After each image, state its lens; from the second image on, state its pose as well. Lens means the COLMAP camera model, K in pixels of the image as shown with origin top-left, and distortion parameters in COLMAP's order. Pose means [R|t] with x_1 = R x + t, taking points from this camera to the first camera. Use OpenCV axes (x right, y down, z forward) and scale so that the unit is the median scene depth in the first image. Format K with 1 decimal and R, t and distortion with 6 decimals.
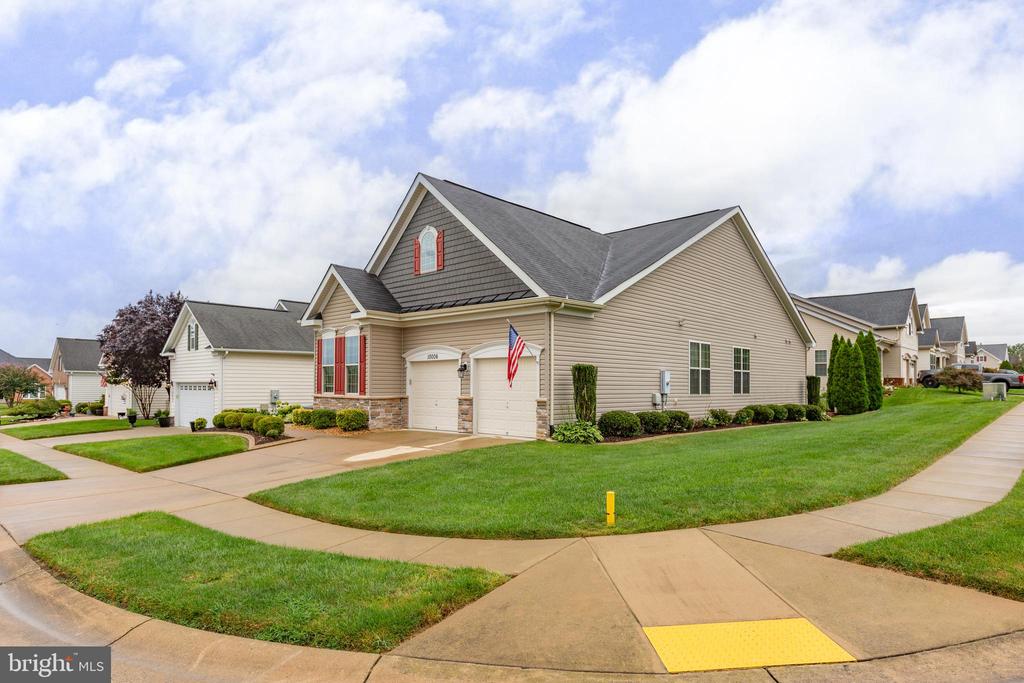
lens RADIAL K [[573.1, 0, 515.1], [0, 573.1, 338.9], [0, 0, 1]] dist [0.006392, -0.003440]
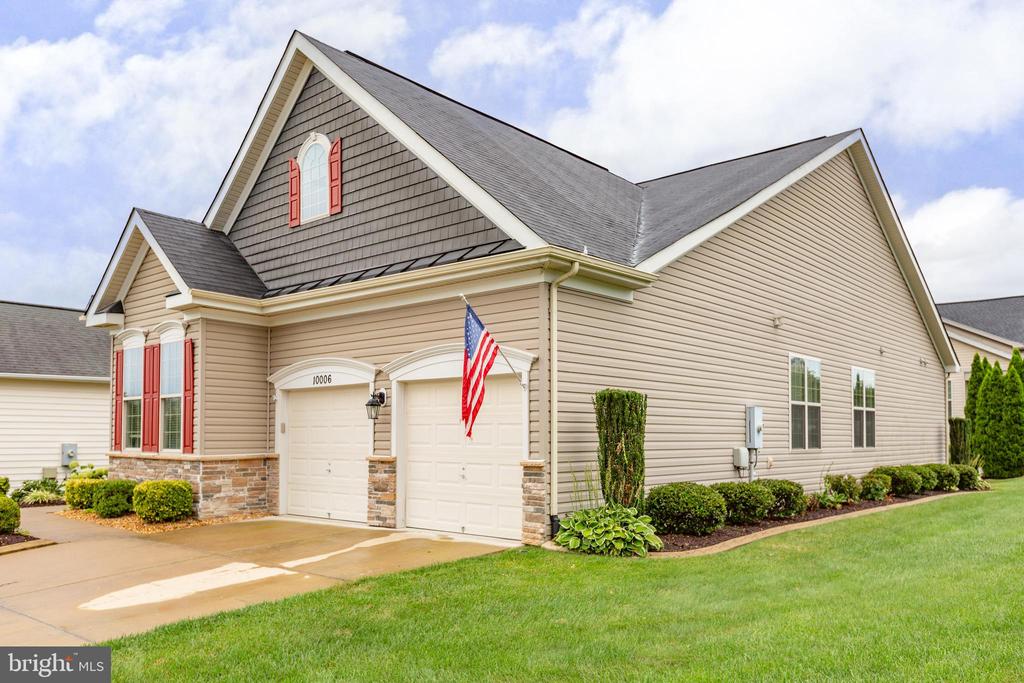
lens RADIAL K [[760.8, 0, 518.5], [0, 760.8, 378.2], [0, 0, 1]] dist [0.013913, -0.003186]
pose [[0.998817, 0.000591, 0.048630, 0.002229], [-0.000873, 0.999983, 0.005763, 0.025896], [-0.048626, -0.005799, 0.998800, 0.298260]]
